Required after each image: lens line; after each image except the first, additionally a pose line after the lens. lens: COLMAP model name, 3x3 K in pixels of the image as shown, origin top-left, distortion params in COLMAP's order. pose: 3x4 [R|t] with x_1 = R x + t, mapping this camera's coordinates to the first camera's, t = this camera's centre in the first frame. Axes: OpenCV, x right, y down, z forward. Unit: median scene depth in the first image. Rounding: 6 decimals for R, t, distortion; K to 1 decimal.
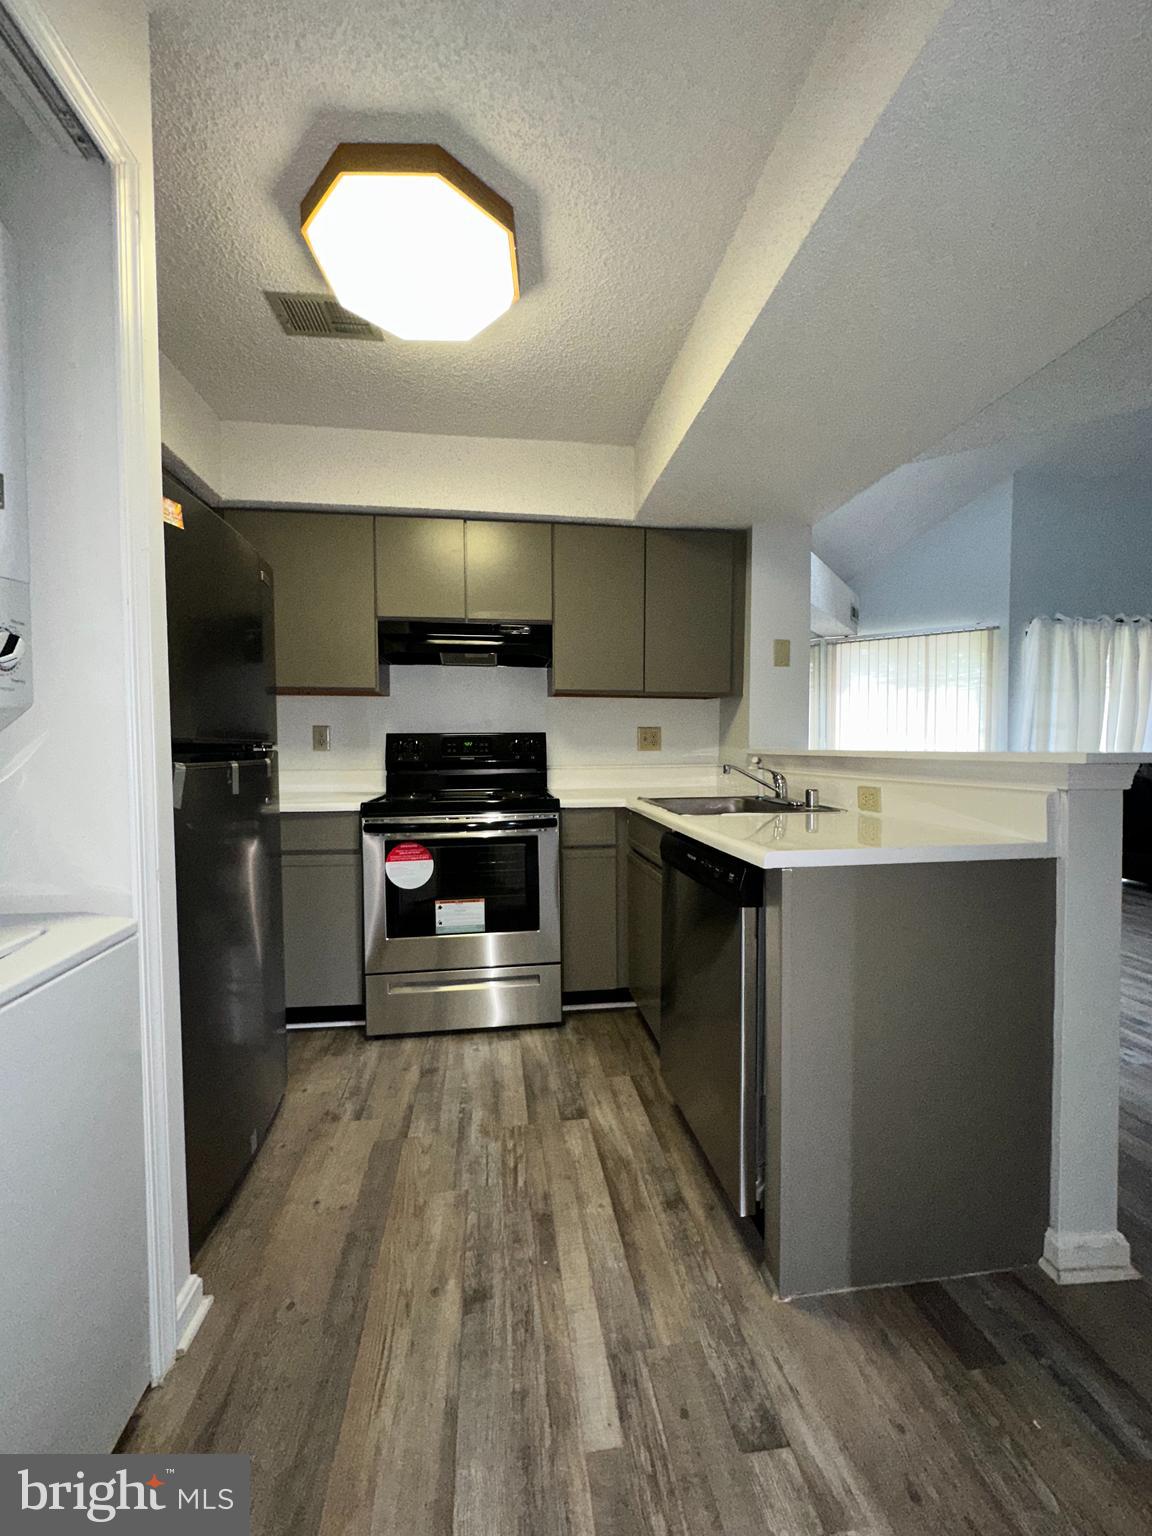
lens RADIAL K [[612.2, 0, 576.8], [0, 612.2, 766.2], [0, 0, 1]] dist [-0.004107, 0.001618]
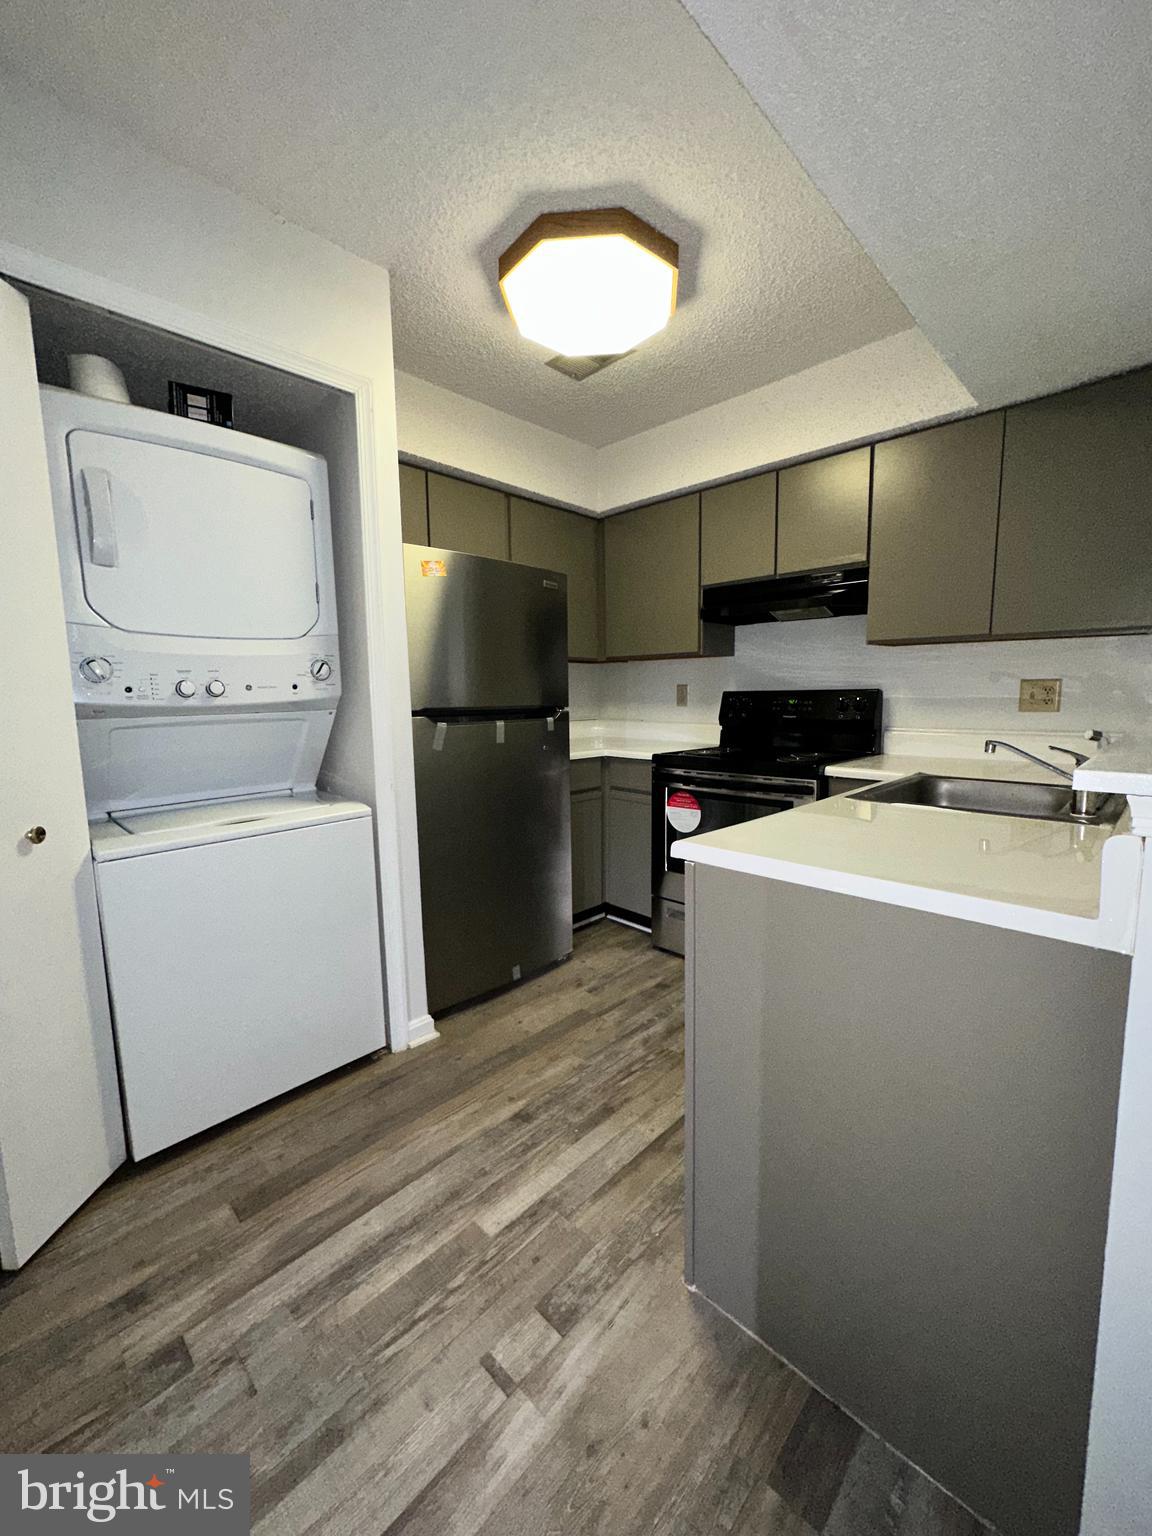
lens RADIAL K [[612.2, 0, 575.6], [0, 612.2, 766.9], [0, 0, 1]] dist [-0.004107, 0.001618]
pose [[0.610144, 0.092972, -0.786817, 0.602482], [-0.016827, 0.994388, 0.104450, -0.044687], [0.792112, -0.050490, 0.608284, 0.187796]]
